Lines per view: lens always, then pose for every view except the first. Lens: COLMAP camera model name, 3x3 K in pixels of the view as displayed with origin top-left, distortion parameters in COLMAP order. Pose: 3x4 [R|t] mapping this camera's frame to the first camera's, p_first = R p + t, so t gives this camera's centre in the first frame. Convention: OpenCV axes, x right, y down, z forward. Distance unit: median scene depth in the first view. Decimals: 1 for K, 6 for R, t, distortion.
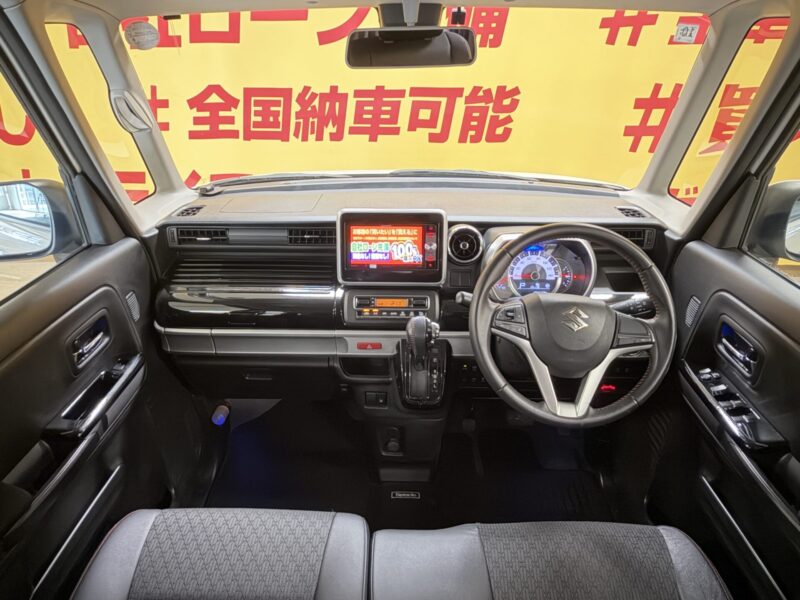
lens RADIAL K [[511.3, 0, 395.3], [0, 511.3, 298.9], [0, 0, 1]] dist [-0.008889, 0.024909]
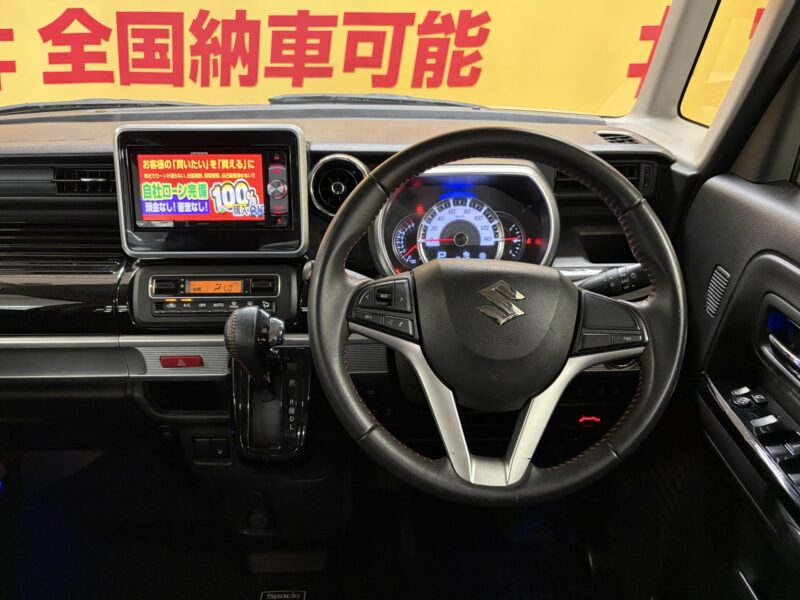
lens RADIAL K [[612.4, 0, 401.3], [0, 612.4, 297.6], [0, 0, 1]] dist [0.058032, -0.061192]
pose [[0.998682, -0.017260, 0.048333, 0.062019], [0.017771, 0.999791, -0.010157, 0.011329], [-0.048148, 0.011002, 0.998780, 0.103306]]
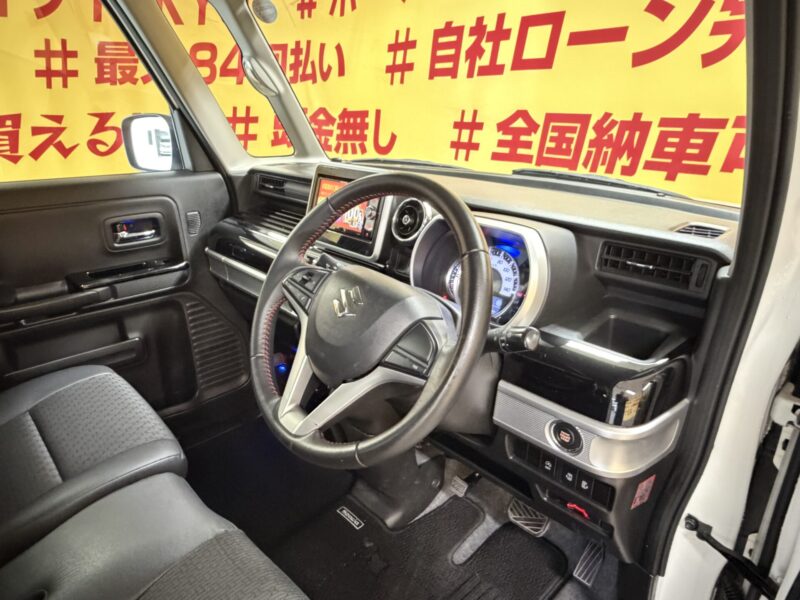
lens RADIAL K [[511.3, 0, 395.3], [0, 511.3, 298.9], [0, 0, 1]] dist [-0.008889, 0.024909]
pose [[0.710525, 0.262777, -0.652765, 0.242751], [-0.329499, 0.943915, 0.021327, 0.000086], [0.621759, 0.199932, 0.757260, 0.149487]]
